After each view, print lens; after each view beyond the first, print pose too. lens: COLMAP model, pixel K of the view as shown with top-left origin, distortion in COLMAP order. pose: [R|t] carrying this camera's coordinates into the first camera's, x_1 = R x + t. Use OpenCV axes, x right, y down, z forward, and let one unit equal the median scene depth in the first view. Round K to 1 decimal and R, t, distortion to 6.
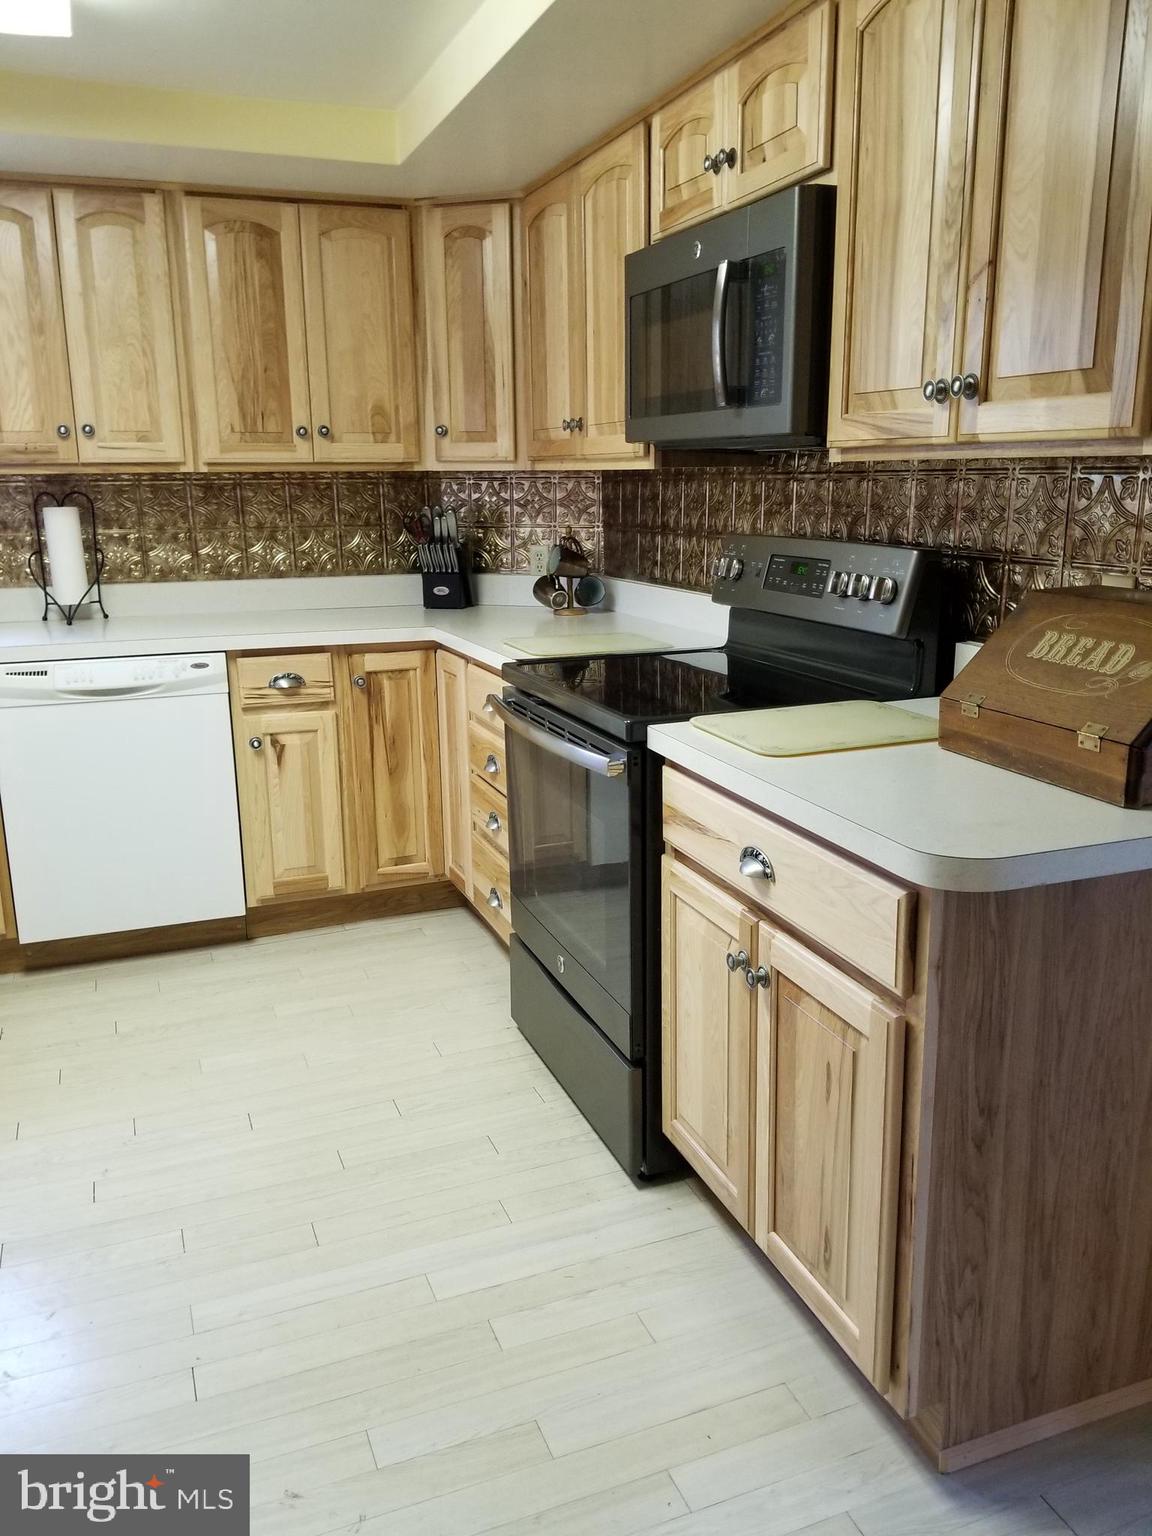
lens RADIAL K [[1200.6, 0, 573.5], [0, 1200.6, 767.1], [0, 0, 1]] dist [0.063355, -0.104433]
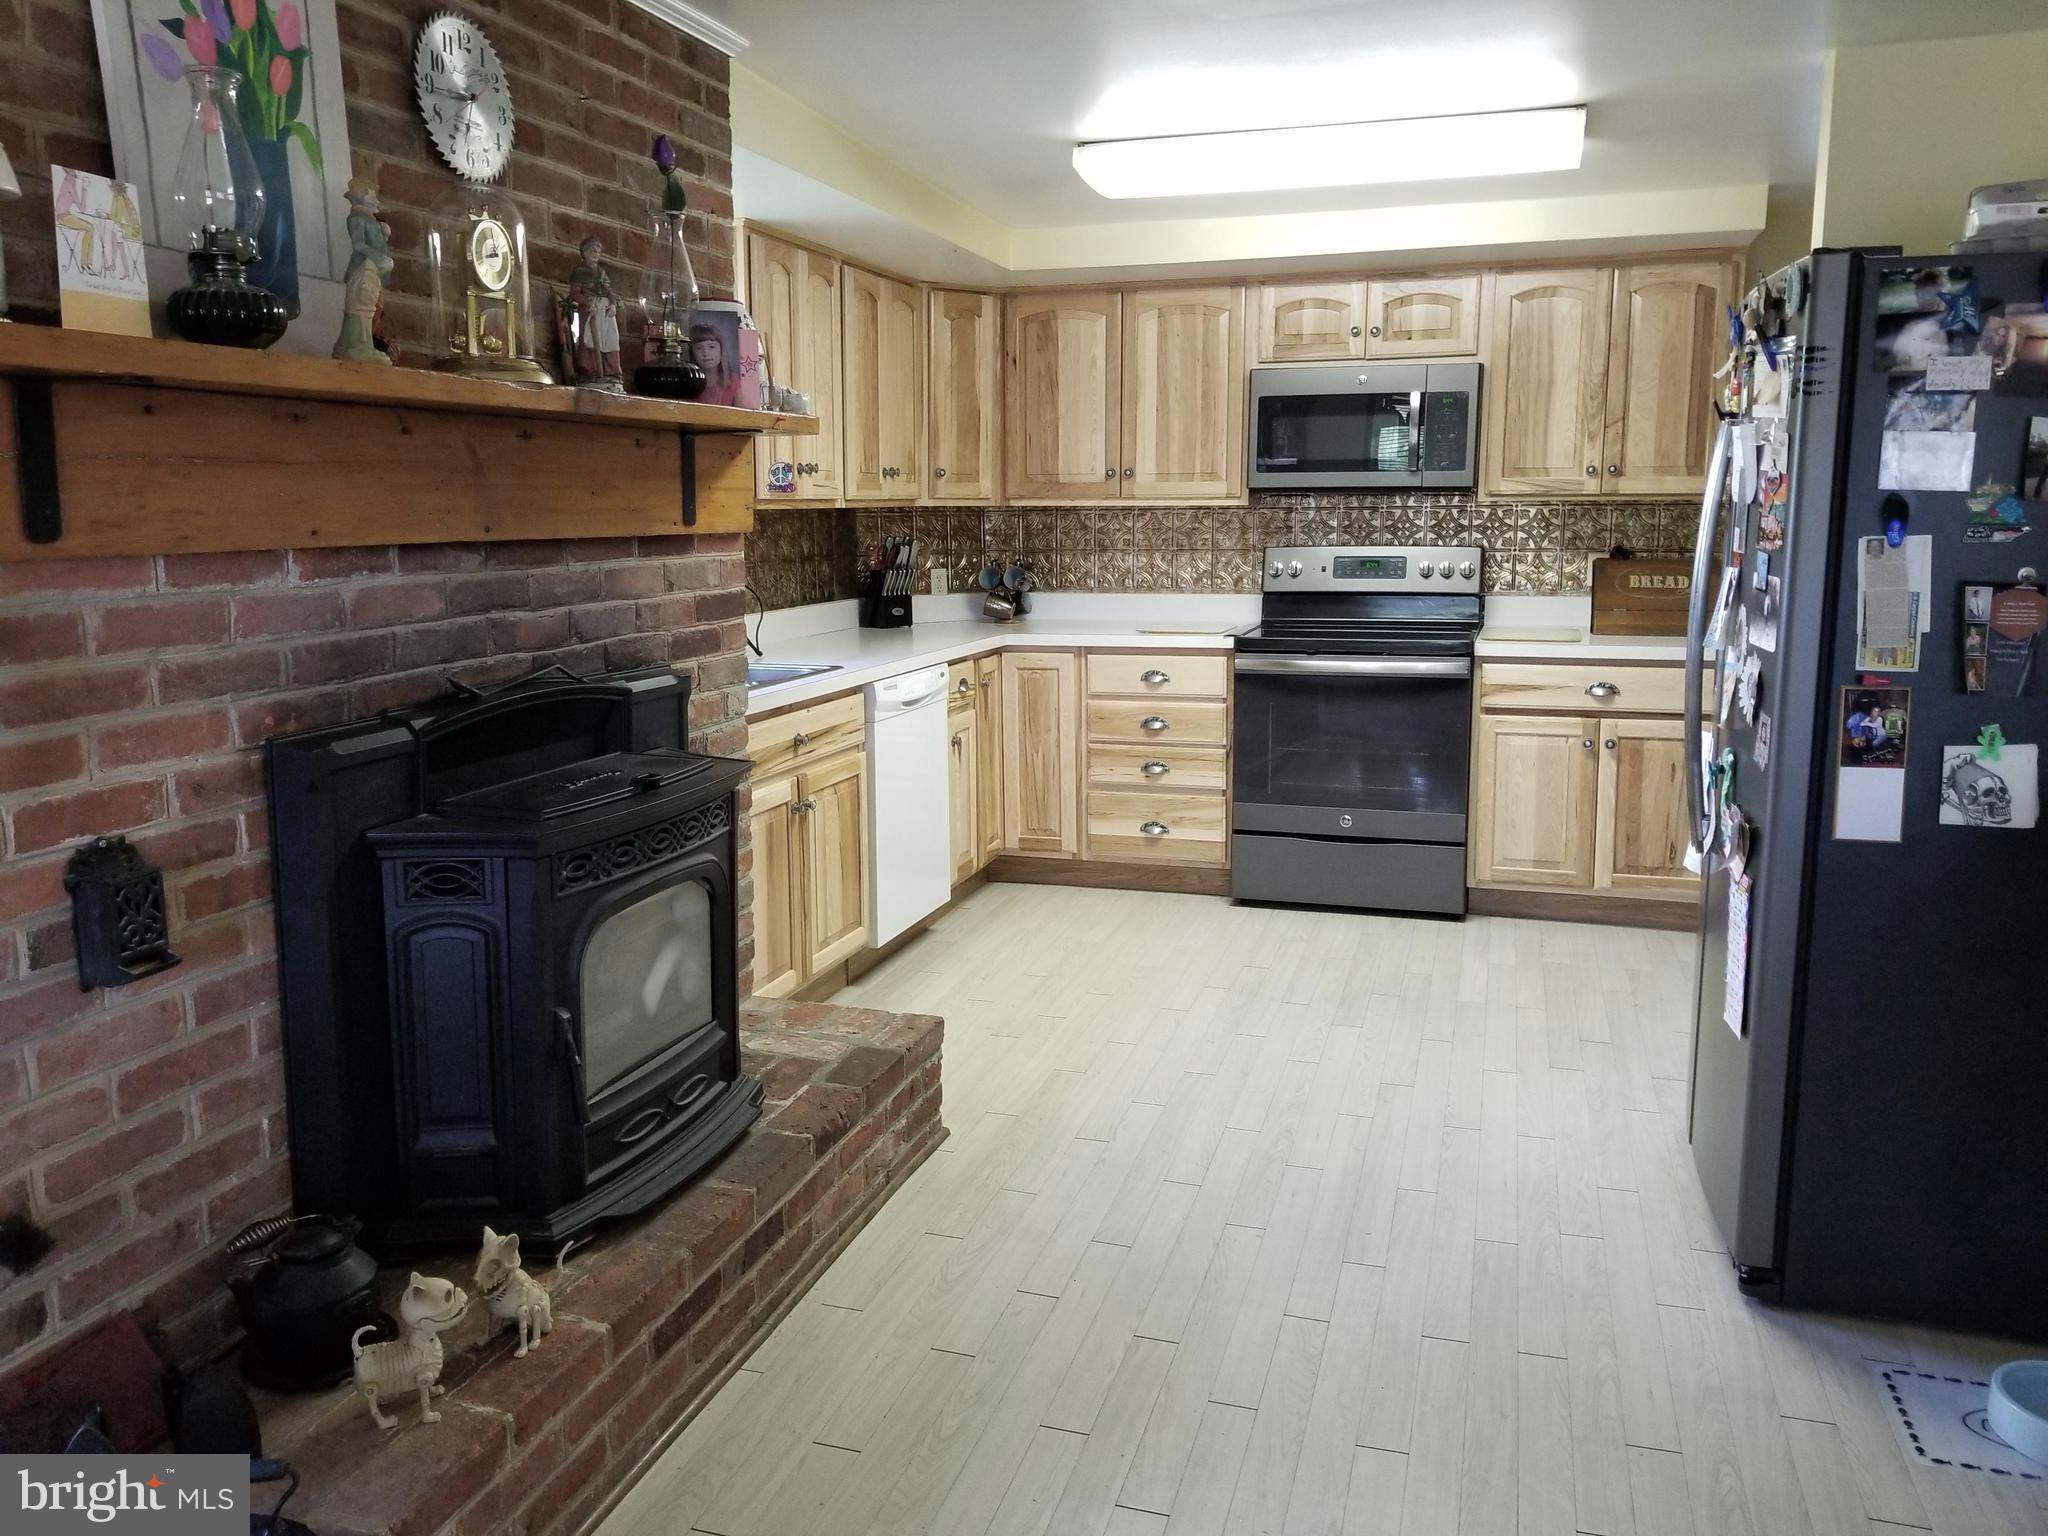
lens RADIAL K [[1600.8, 0, 997.8], [0, 1600.8, 736.5], [0, 0, 1]] dist [0.063355, -0.104433]
pose [[0.630952, -0.110735, 0.767879, -1.434019], [0.184079, 0.982865, -0.009517, -0.003594], [-0.753667, 0.147355, 0.640525, 0.005692]]
